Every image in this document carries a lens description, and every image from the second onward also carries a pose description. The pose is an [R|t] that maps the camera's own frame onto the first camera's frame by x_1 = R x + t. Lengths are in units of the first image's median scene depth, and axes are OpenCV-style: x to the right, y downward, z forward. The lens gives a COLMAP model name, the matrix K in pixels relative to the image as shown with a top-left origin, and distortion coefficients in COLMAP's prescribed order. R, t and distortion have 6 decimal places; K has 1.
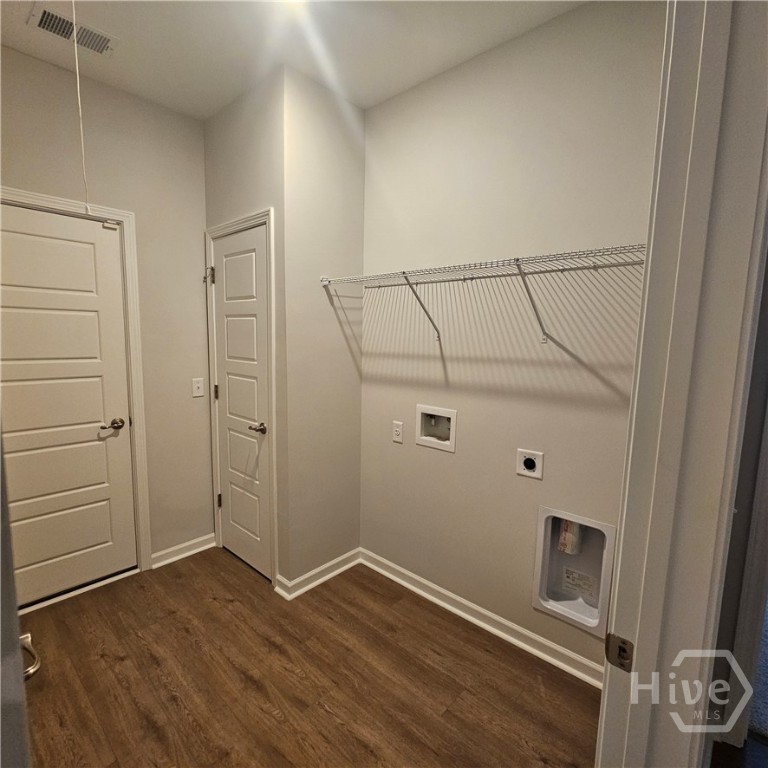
lens RADIAL K [[420.5, 0, 382.1], [0, 420.5, 388.0], [0, 0, 1]] dist [-0.001088, -0.000169]
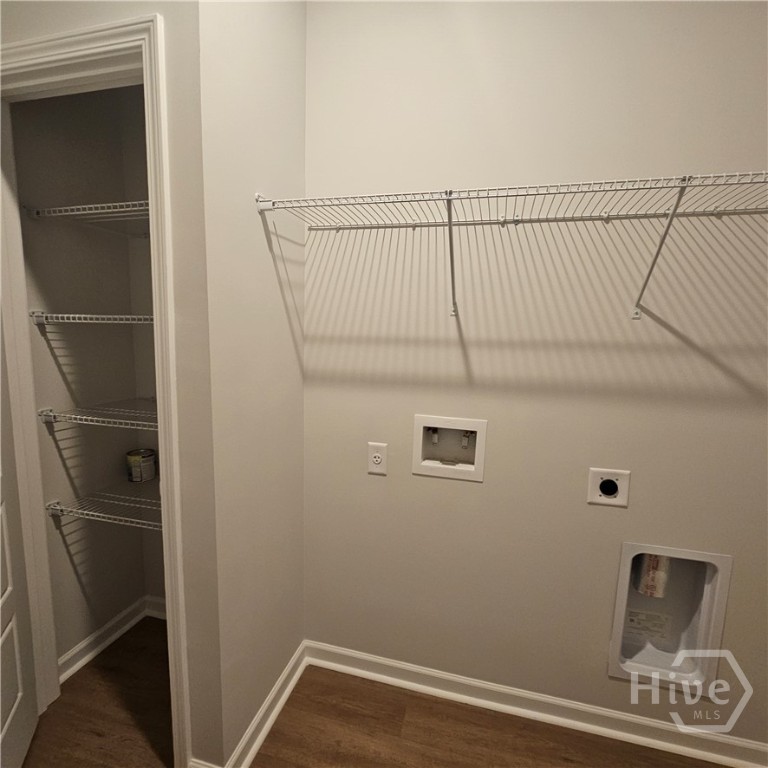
lens RADIAL K [[420.5, 0, 382.1], [0, 420.5, 388.0], [0, 0, 1]] dist [-0.001088, -0.000169]
pose [[0.886555, -0.055825, 0.459243, -0.276394], [0.045789, 0.998407, 0.032969, -0.027595], [-0.460352, -0.008201, 0.887699, 0.471814]]
